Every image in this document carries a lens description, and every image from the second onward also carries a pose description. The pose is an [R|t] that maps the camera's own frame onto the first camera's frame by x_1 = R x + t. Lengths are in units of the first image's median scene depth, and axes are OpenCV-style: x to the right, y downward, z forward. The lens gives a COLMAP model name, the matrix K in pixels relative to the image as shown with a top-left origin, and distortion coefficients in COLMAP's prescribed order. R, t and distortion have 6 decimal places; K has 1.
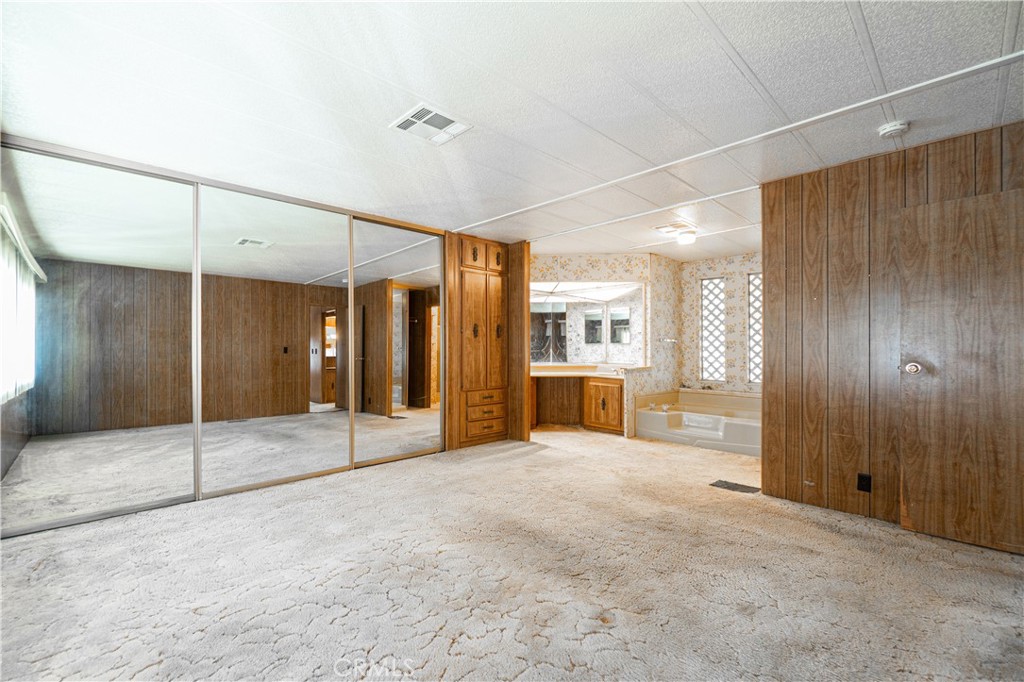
lens RADIAL K [[442.4, 0, 512.3], [0, 442.4, 344.0], [0, 0, 1]] dist [-0.003909, -0.000211]
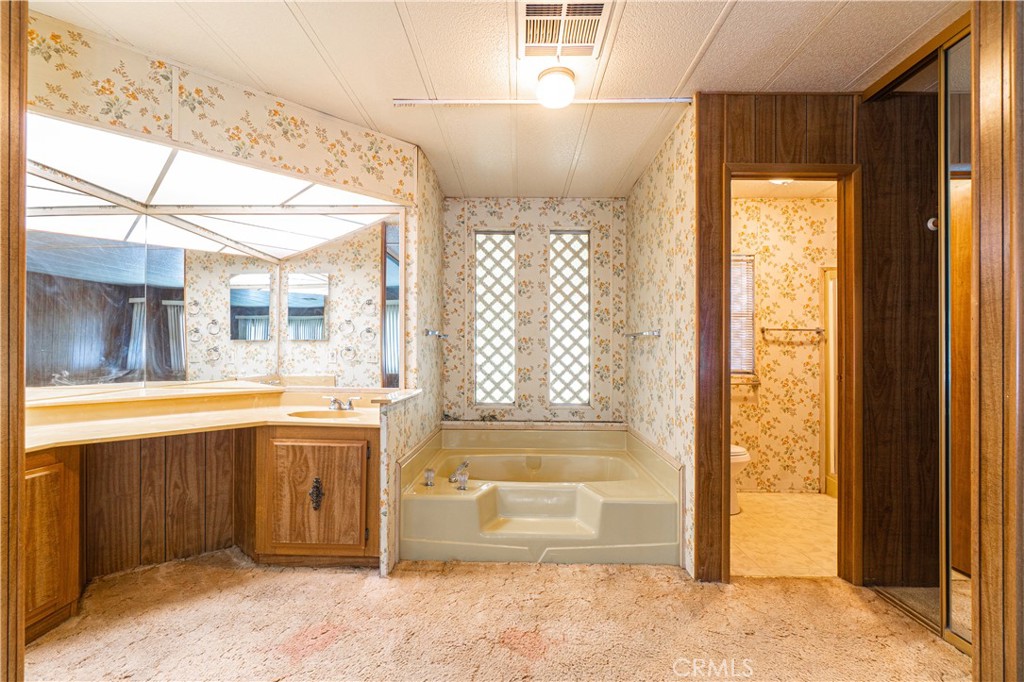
lens RADIAL K [[442.4, 0, 512.1], [0, 442.4, 348.5], [0, 0, 1]] dist [-0.003909, -0.000211]
pose [[0.708697, 0.003803, 0.705503, 0.053316], [-0.009316, 0.999949, 0.003968, 0.005776], [-0.705452, -0.009384, 0.708696, 0.592446]]
